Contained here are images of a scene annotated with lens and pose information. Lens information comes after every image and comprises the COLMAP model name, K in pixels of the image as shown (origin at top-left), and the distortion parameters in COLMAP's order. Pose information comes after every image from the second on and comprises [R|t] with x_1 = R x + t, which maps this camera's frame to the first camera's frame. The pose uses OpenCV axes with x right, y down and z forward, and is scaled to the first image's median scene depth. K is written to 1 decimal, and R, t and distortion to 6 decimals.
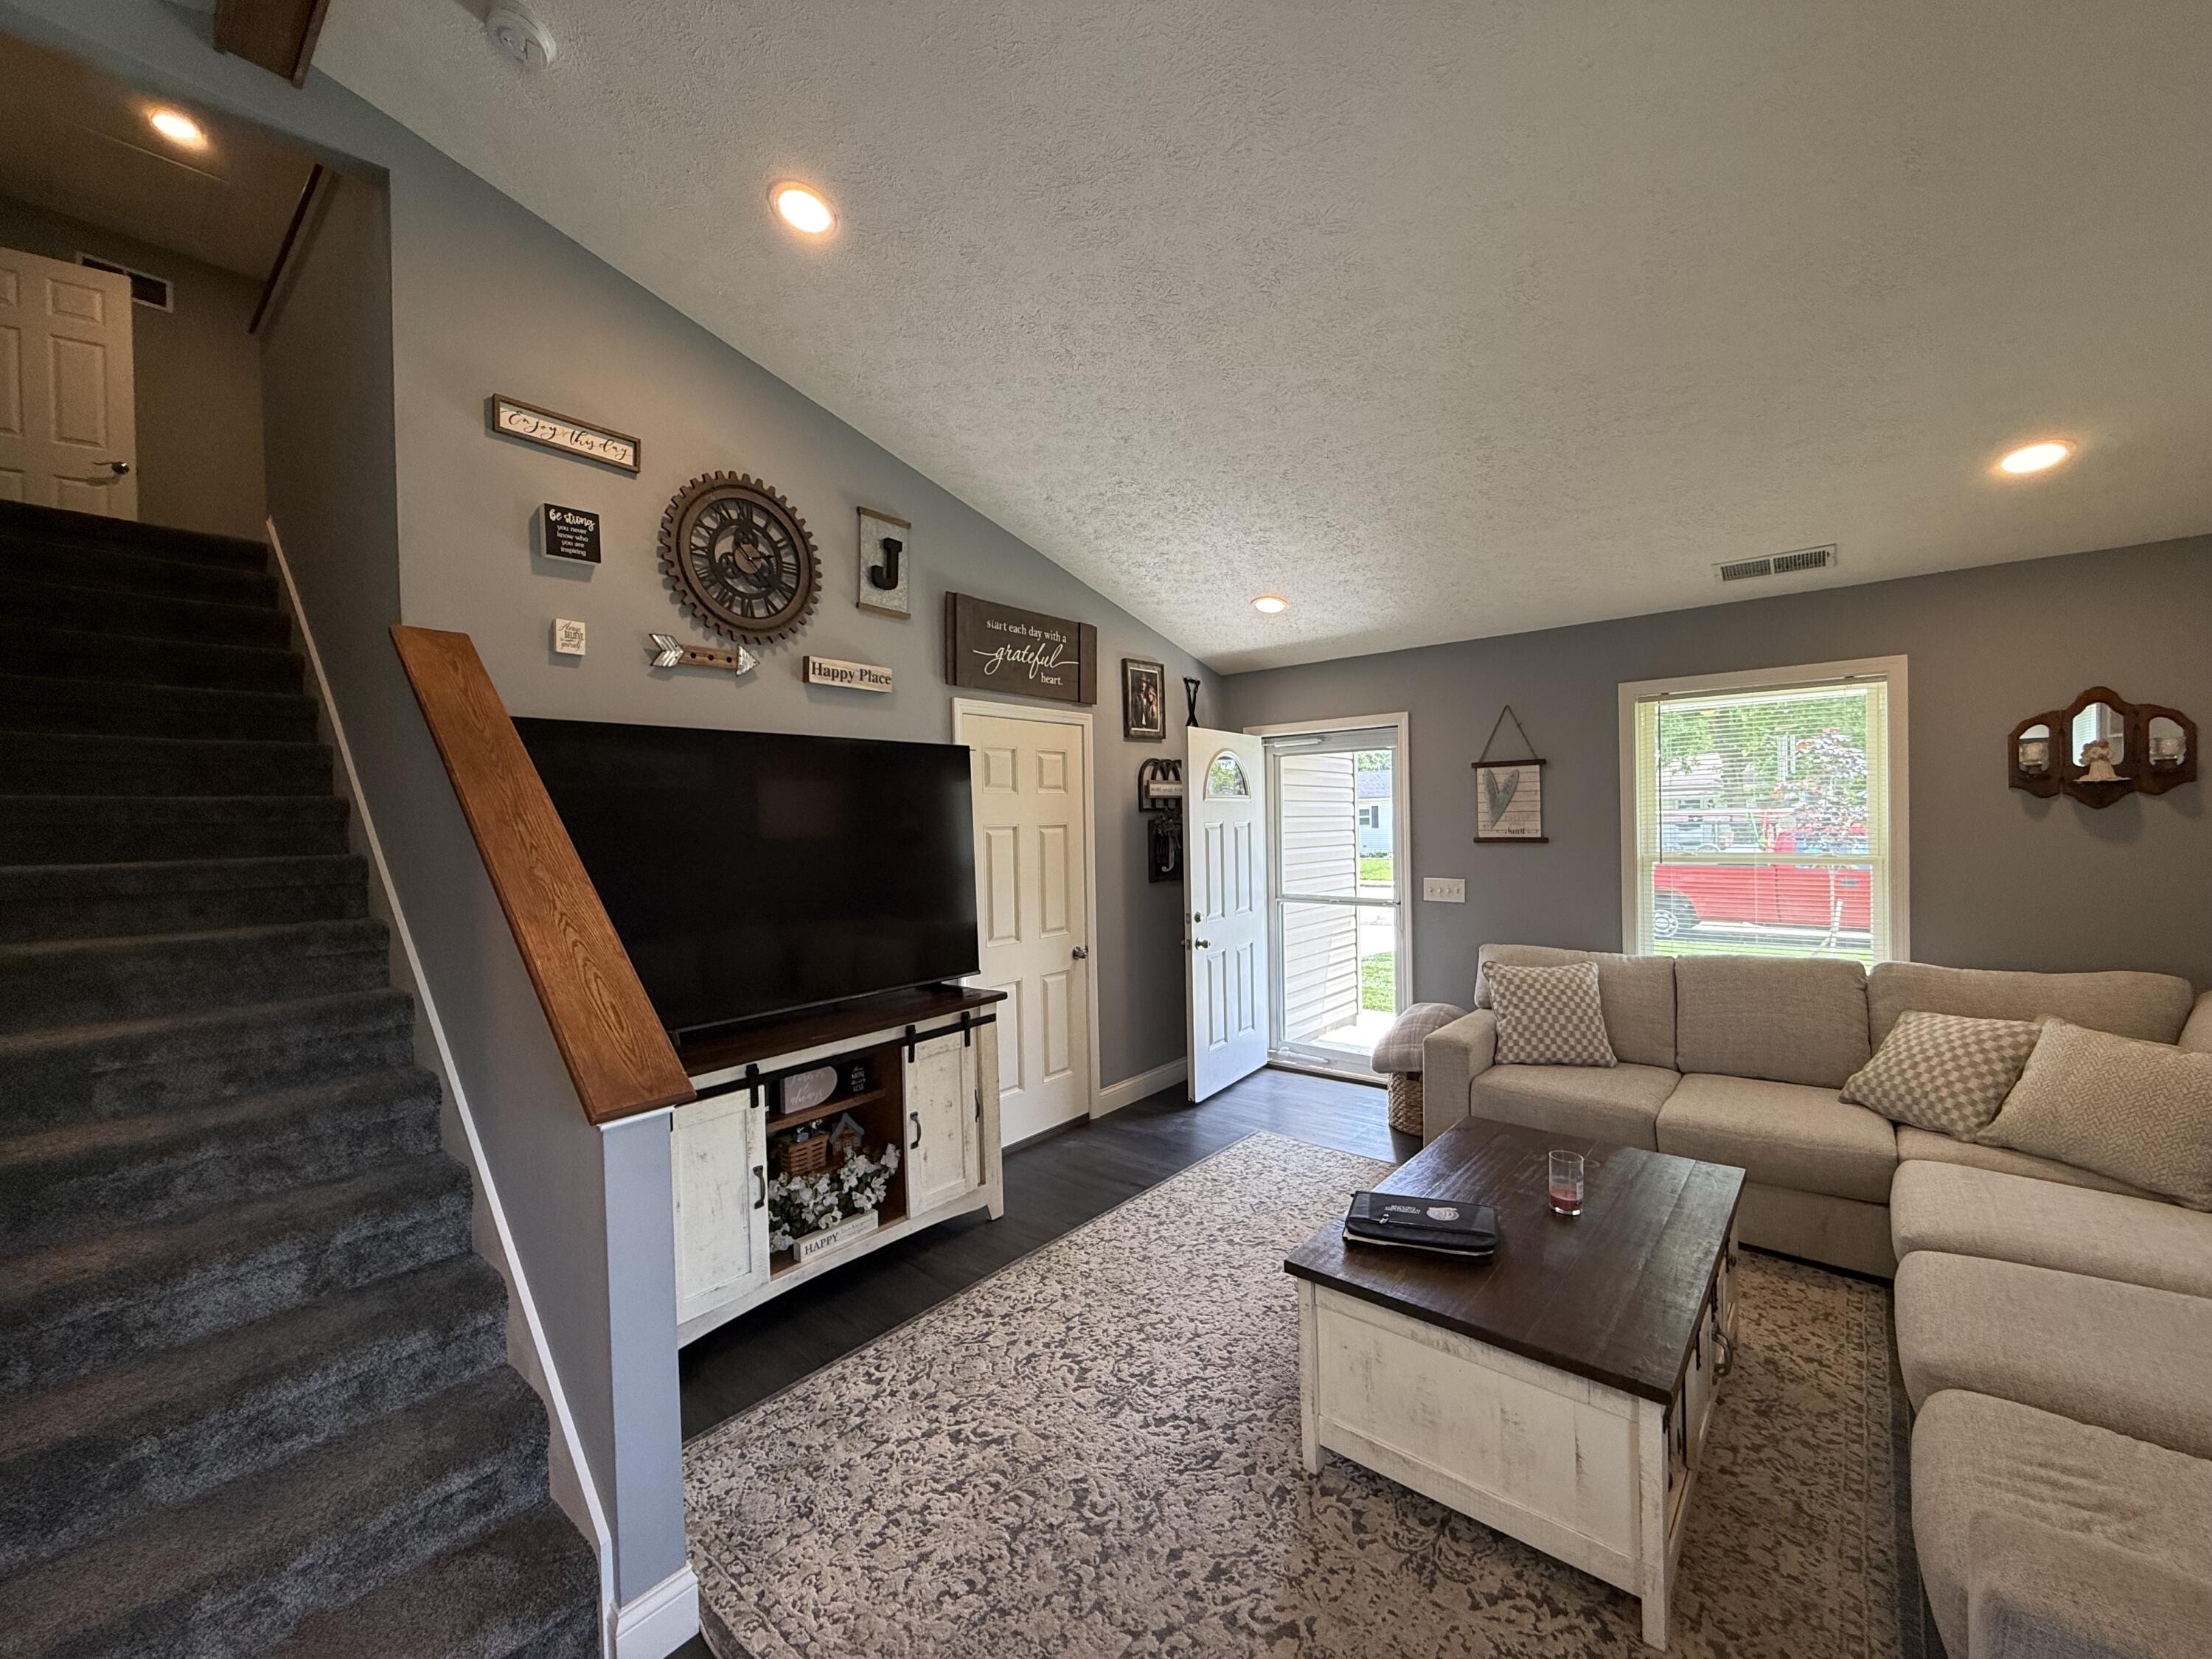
lens RADIAL K [[883.3, 0, 1101.1], [0, 883.3, 830.0], [0, 0, 1]] dist [0.000923, -0.000607]
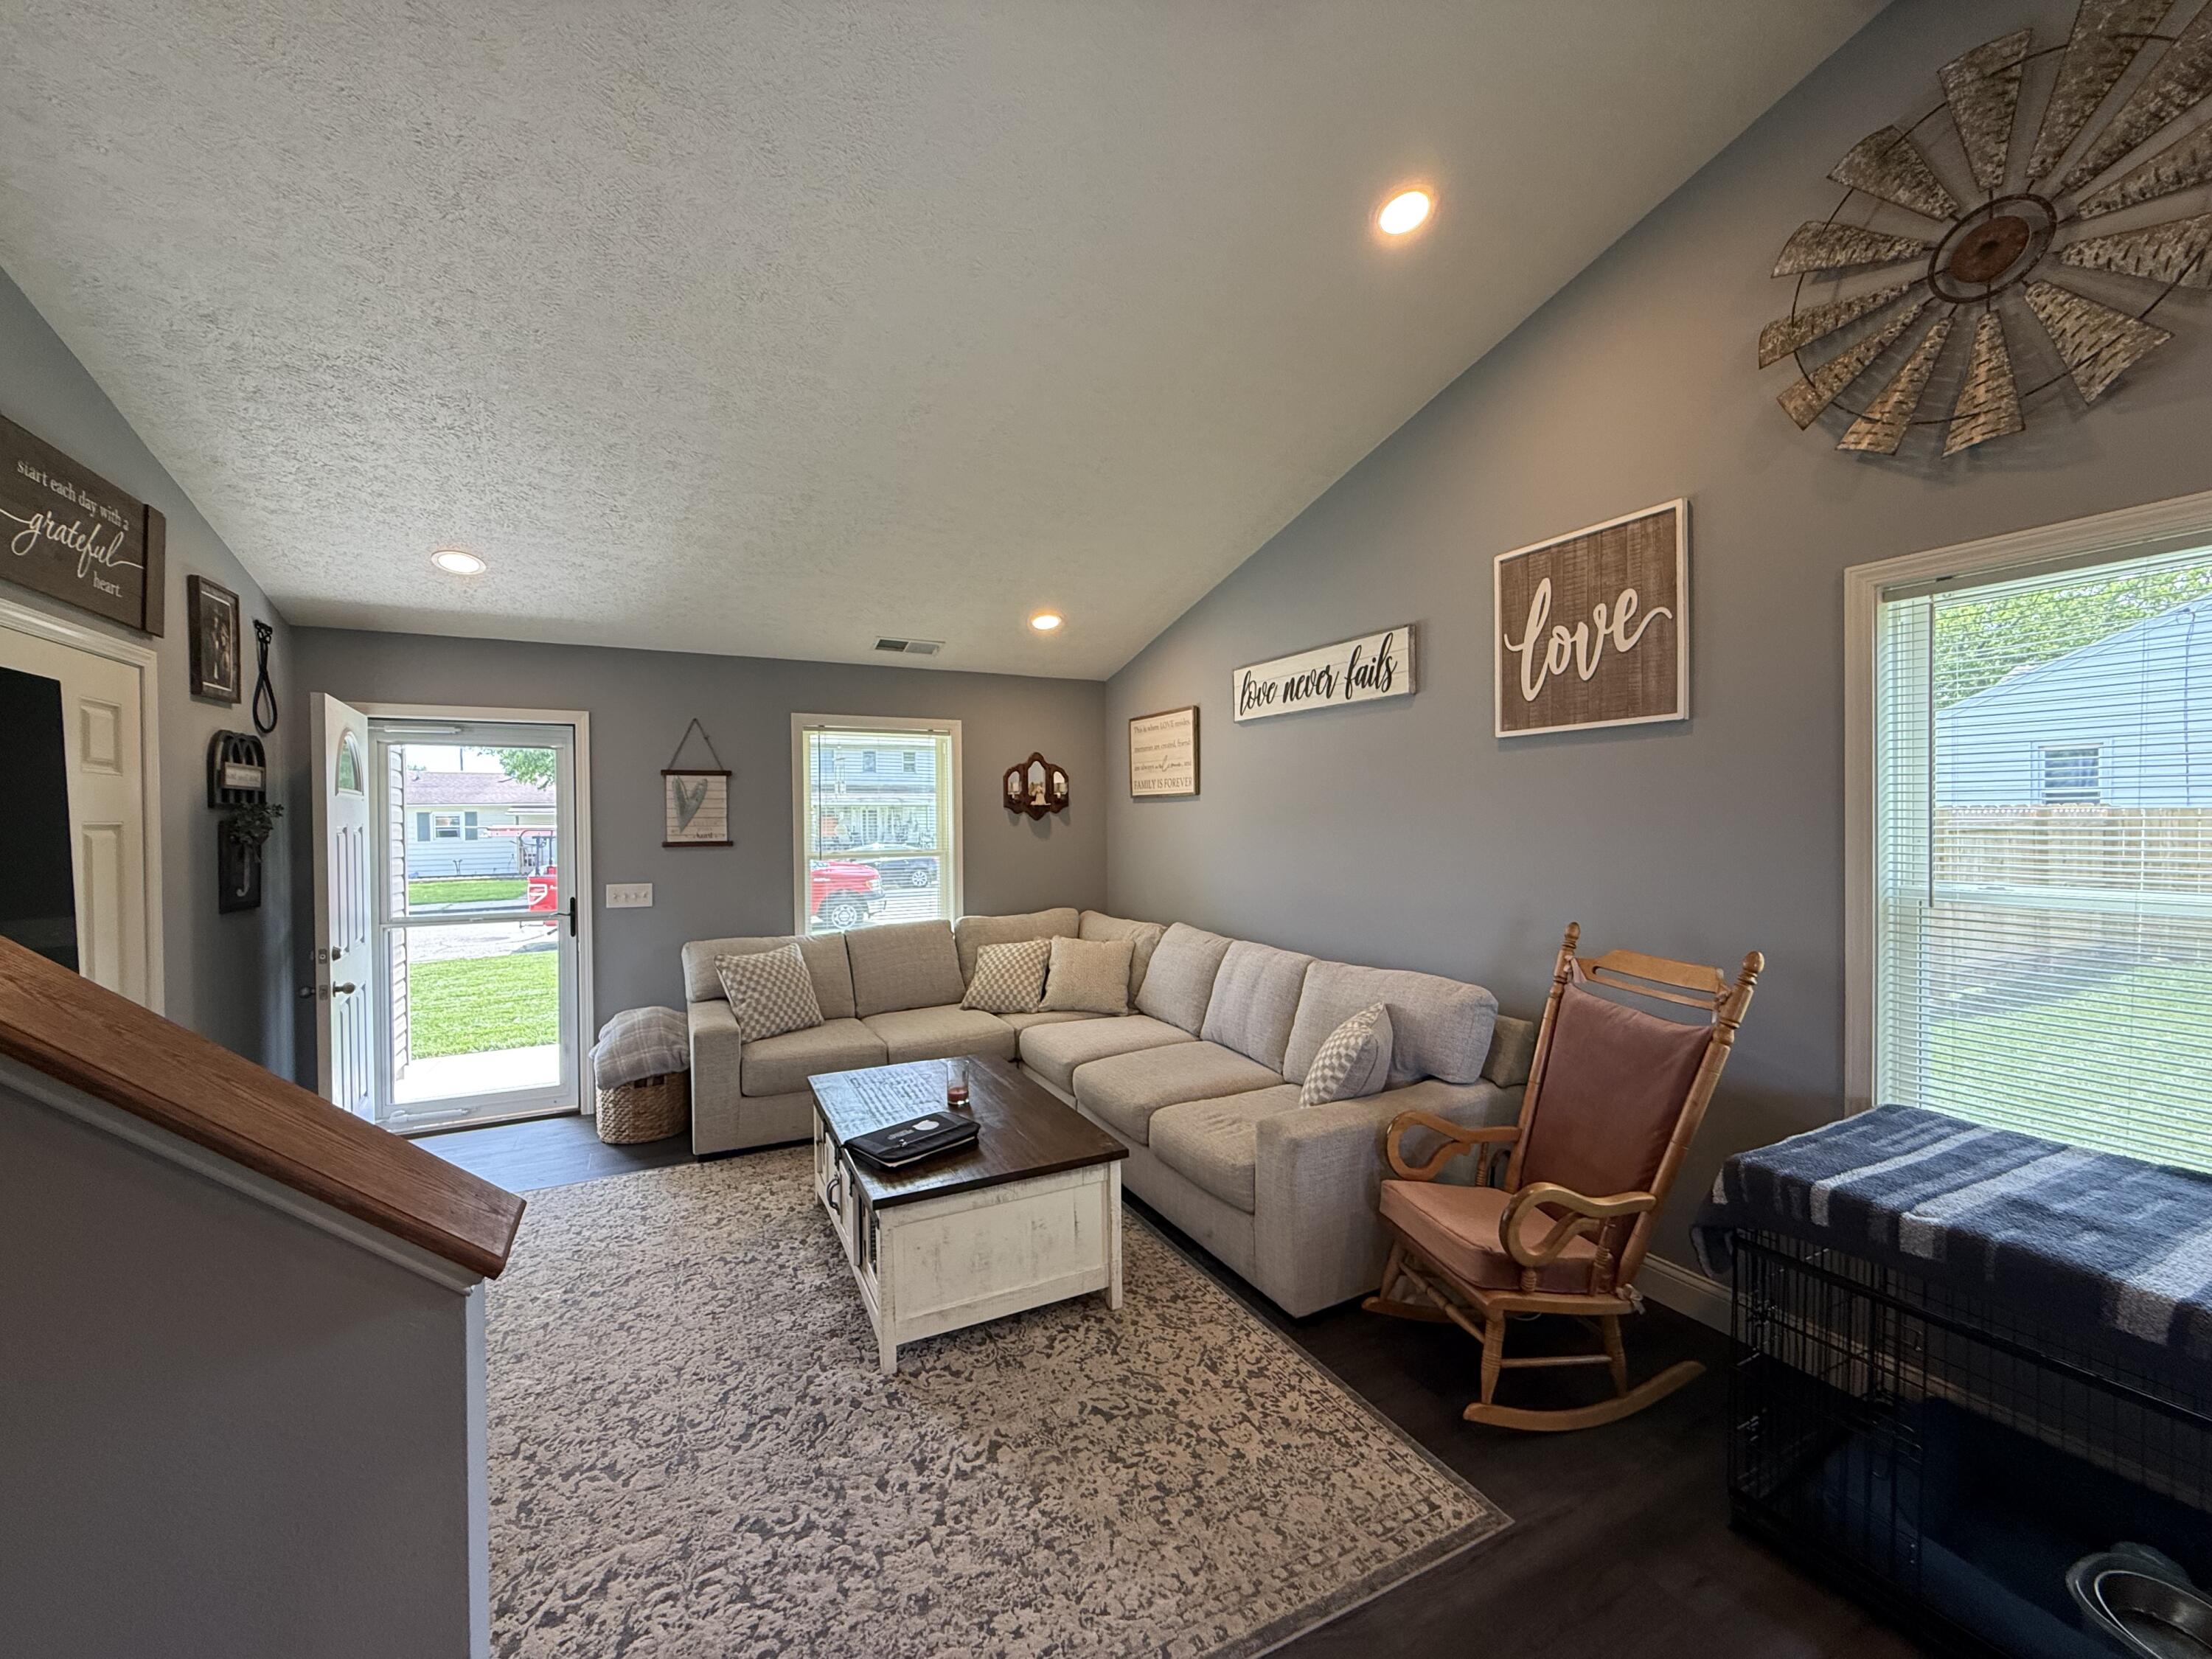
lens RADIAL K [[883.3, 0, 1101.1], [0, 883.3, 830.0], [0, 0, 1]] dist [0.000923, -0.000607]
pose [[0.391123, 0.006208, 0.920318, -0.487315], [0.012948, 0.999841, -0.012247, 0.020125], [-0.920247, 0.016706, 0.390980, 0.187986]]
